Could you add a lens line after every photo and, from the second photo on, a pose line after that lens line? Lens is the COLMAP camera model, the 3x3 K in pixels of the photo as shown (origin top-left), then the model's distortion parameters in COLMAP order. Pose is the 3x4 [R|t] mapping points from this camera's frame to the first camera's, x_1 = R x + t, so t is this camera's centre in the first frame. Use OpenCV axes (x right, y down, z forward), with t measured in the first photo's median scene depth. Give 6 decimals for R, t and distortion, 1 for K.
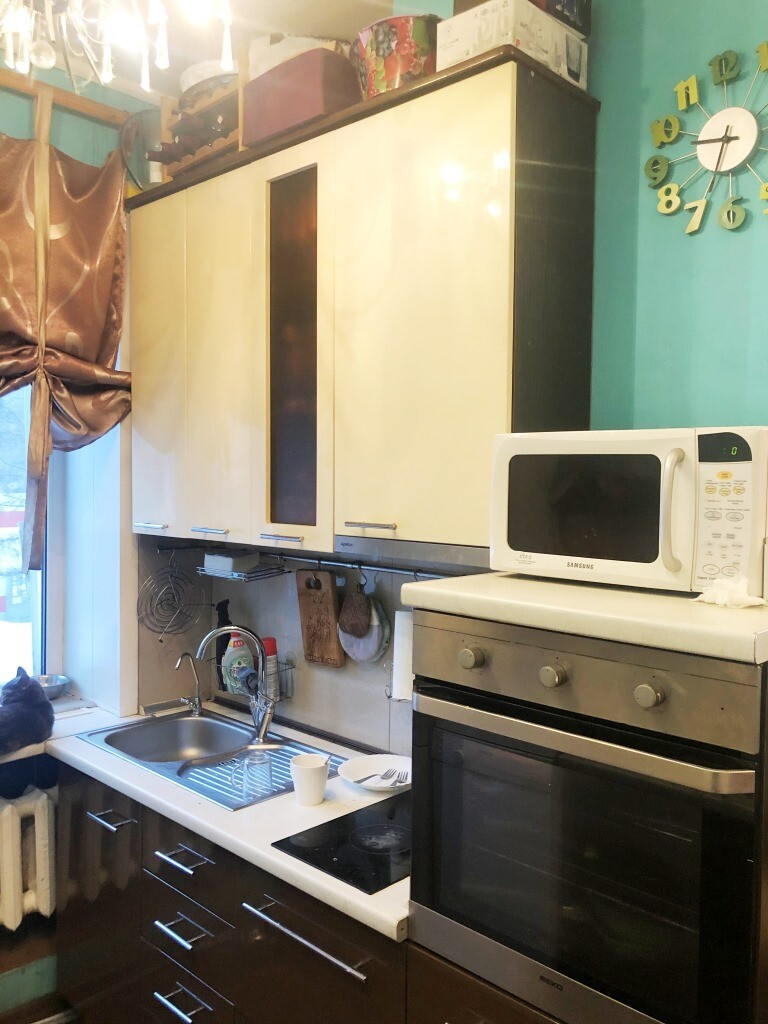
lens RADIAL K [[859.1, 0, 384.0], [0, 859.1, 512.0], [0, 0, 1]] dist [0.015648, 0.004475]
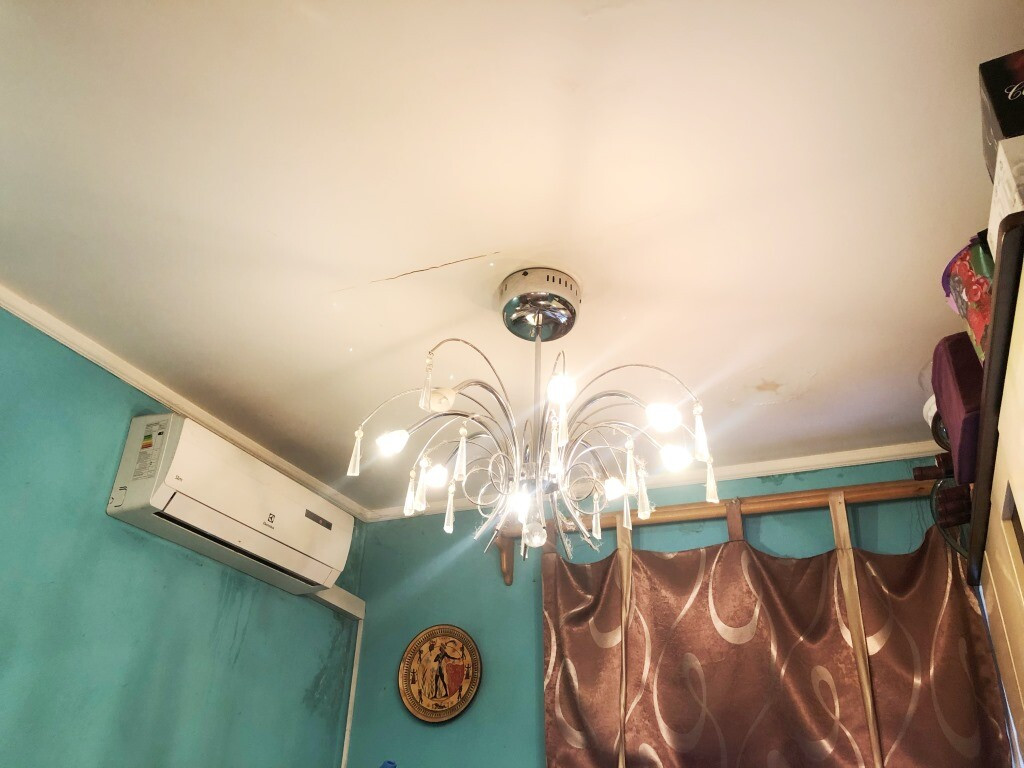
lens RADIAL K [[859.1, 0, 512.0], [0, 859.1, 384.0], [0, 0, 1]] dist [0.015648, 0.004475]
pose [[0.365587, -0.456997, -0.810864, 0.289006], [-0.060105, 0.857760, -0.510525, -0.093926], [0.928835, 0.235378, 0.286118, 0.376923]]
